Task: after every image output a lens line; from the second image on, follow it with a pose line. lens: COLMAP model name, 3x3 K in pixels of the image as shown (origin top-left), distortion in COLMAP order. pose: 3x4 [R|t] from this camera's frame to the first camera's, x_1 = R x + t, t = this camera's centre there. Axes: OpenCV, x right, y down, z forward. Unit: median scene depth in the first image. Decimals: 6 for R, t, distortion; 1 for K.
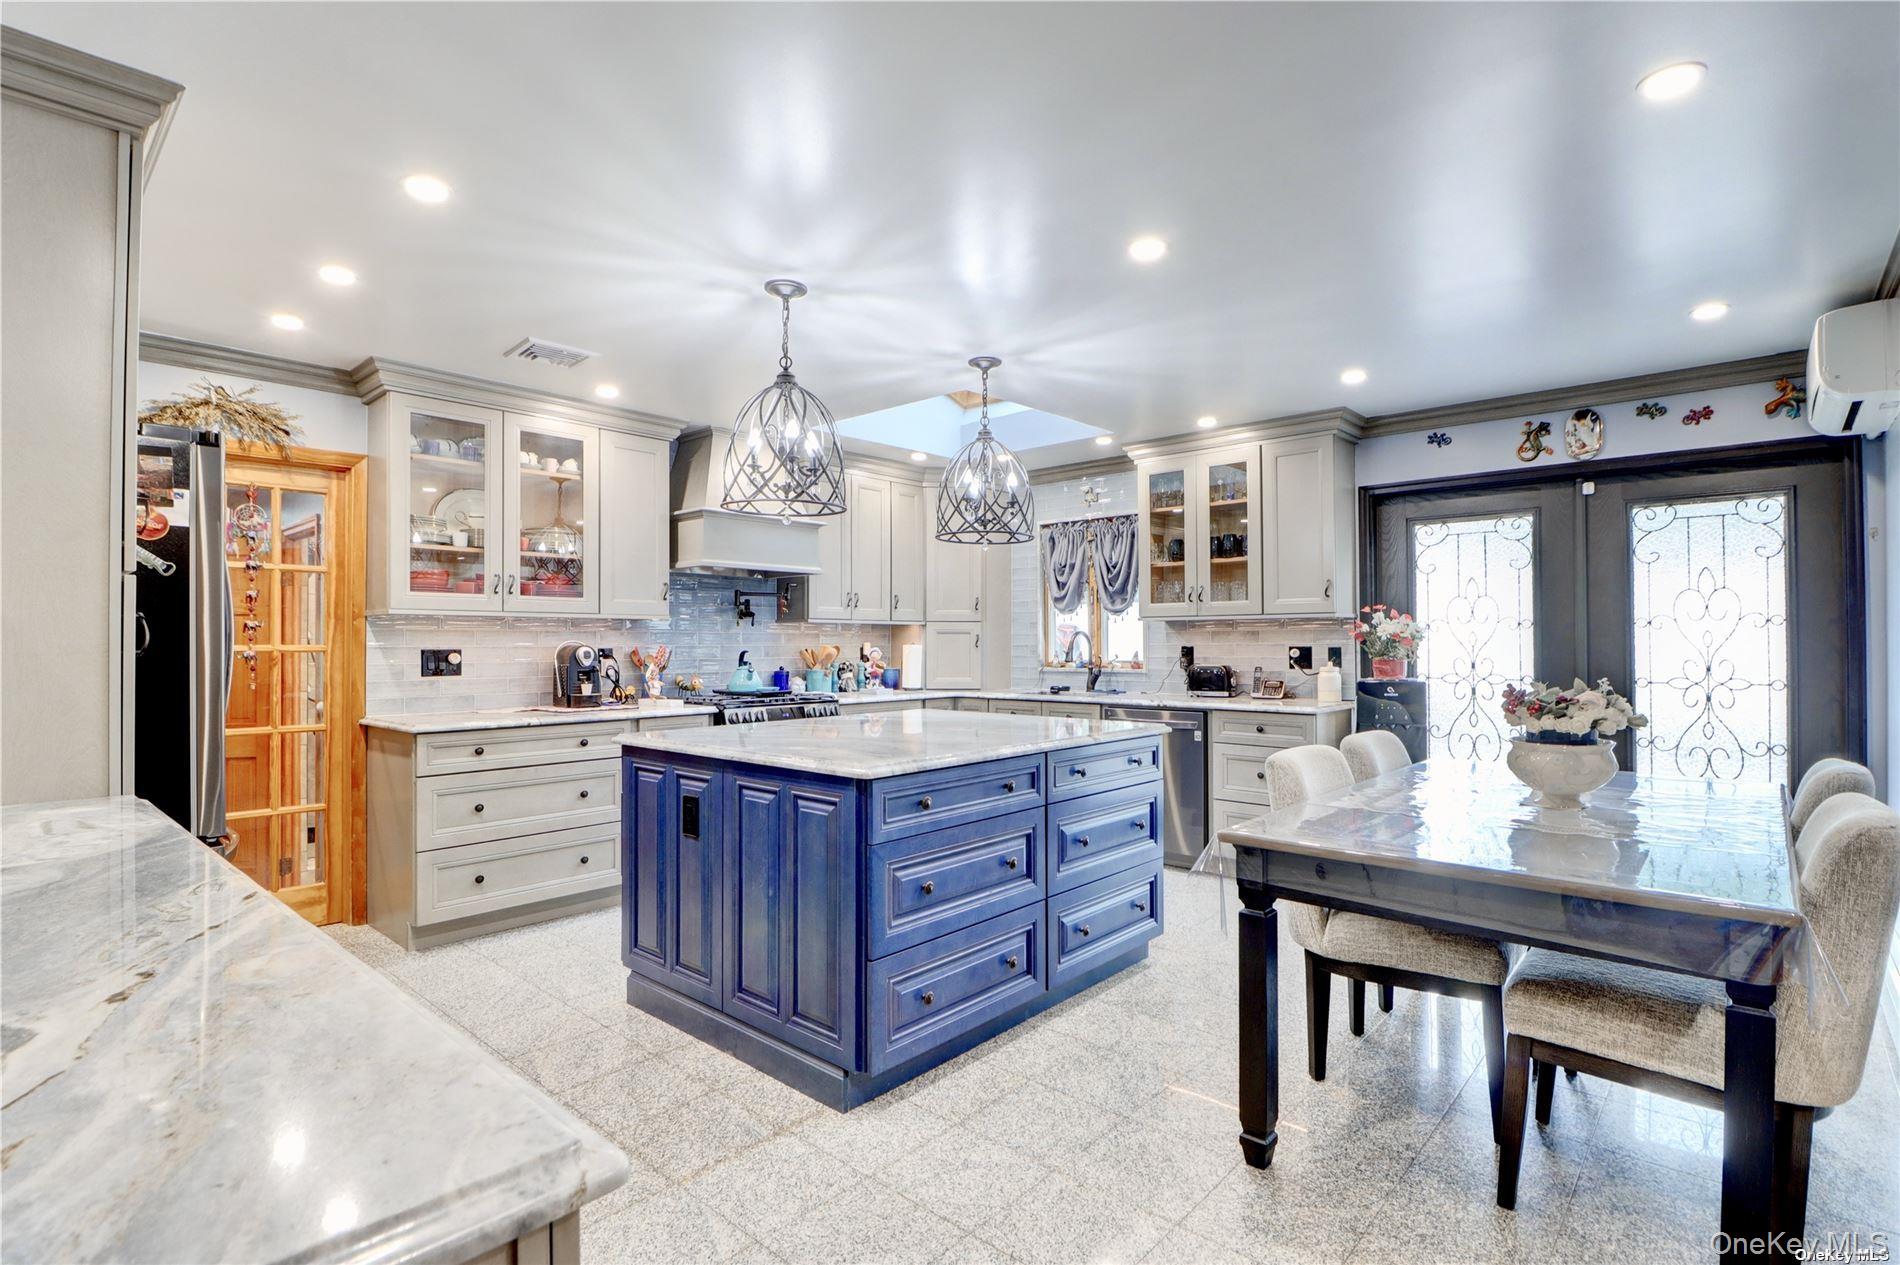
lens RADIAL K [[905.9, 0, 950.0], [0, 905.9, 632.5], [0, 0, 1]] dist [0.000956, -0.014622]
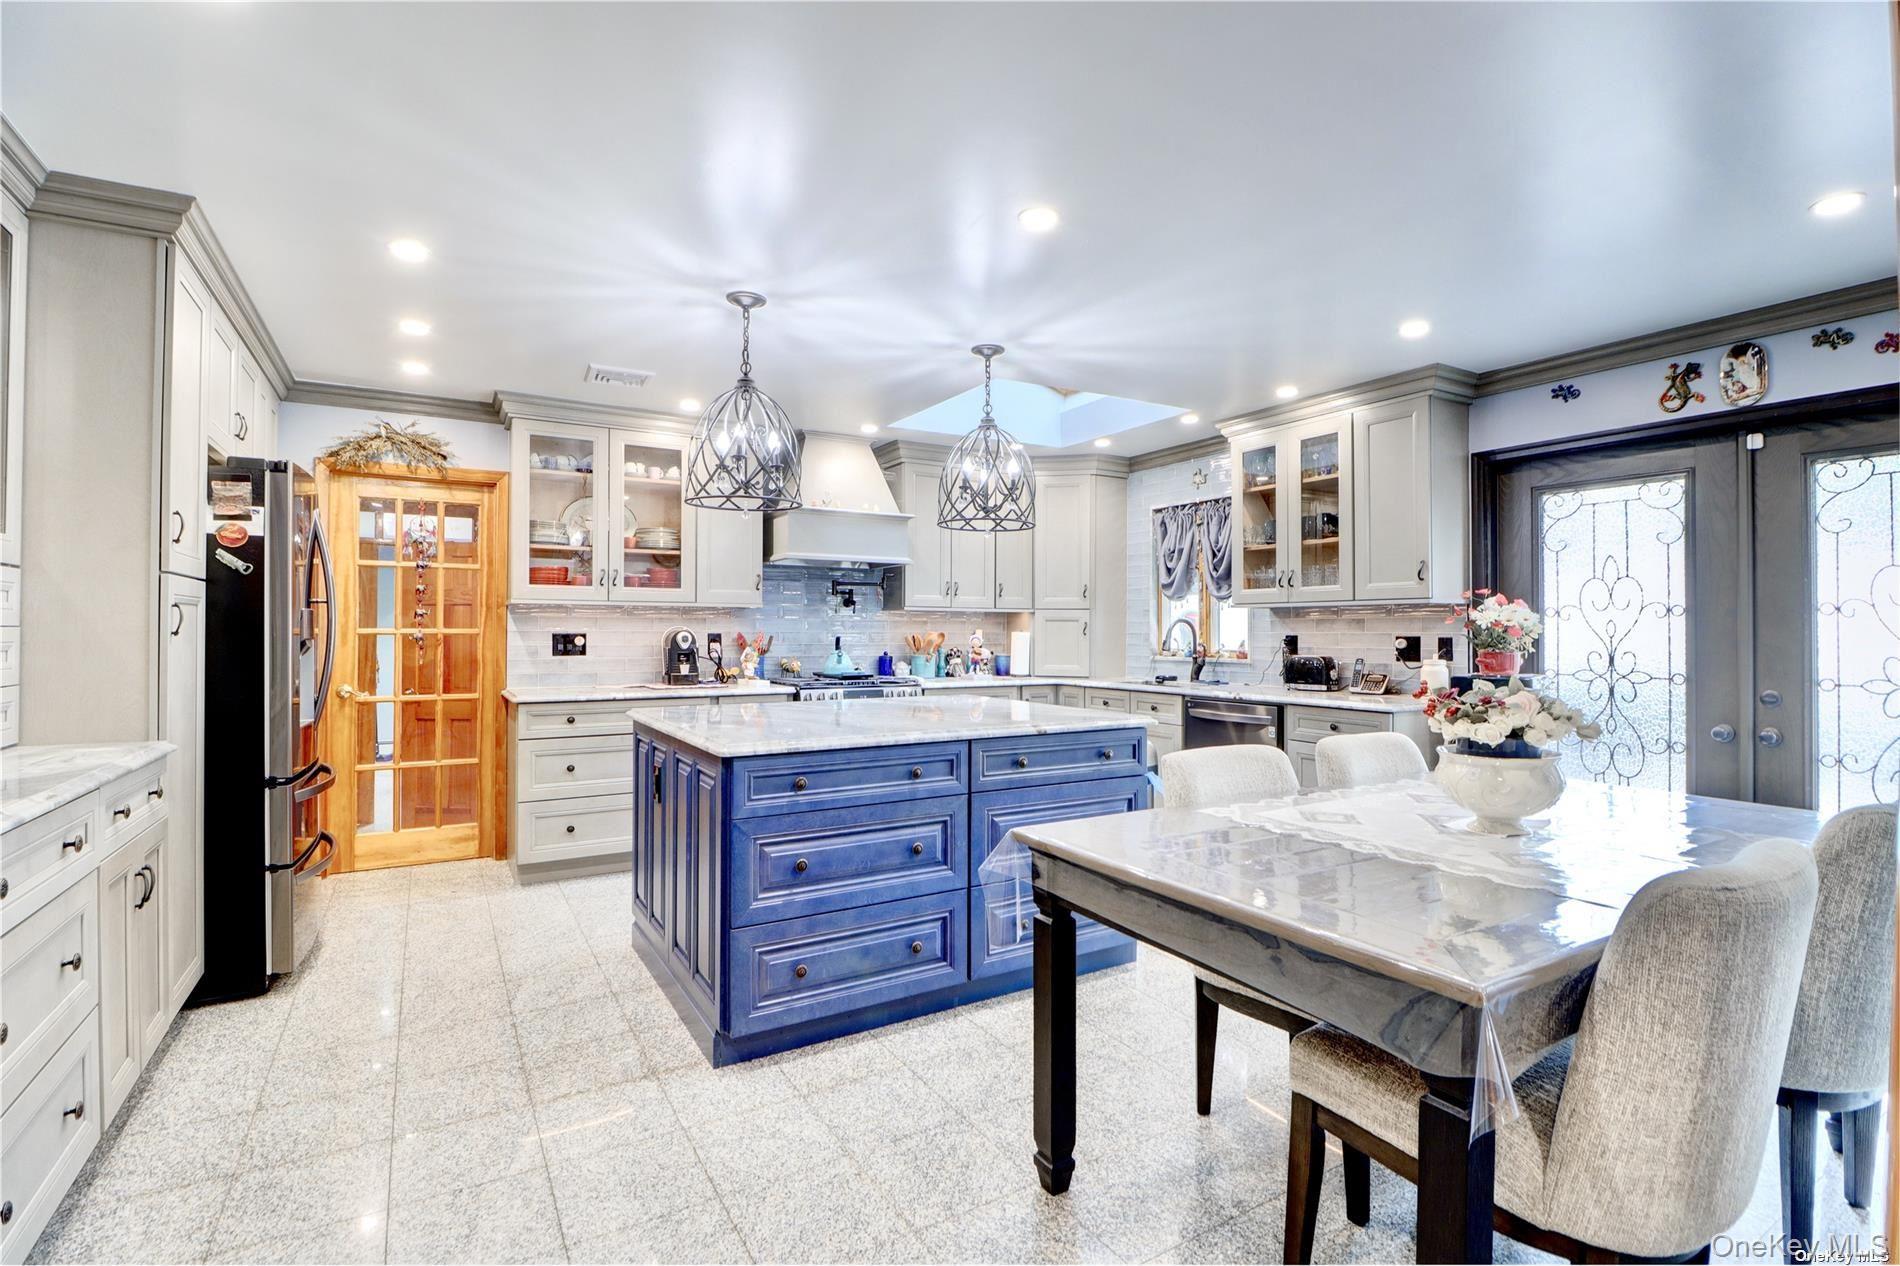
lens RADIAL K [[875.2, 0, 948.9], [0, 875.2, 623.6], [0, 0, 1]] dist [0.001453, -0.014527]
pose [[0.955455, 0.003031, -0.295122, 0.248690], [-0.002030, 0.999991, 0.003698, 0.000743], [0.295131, -0.002934, 0.955452, 0.053454]]
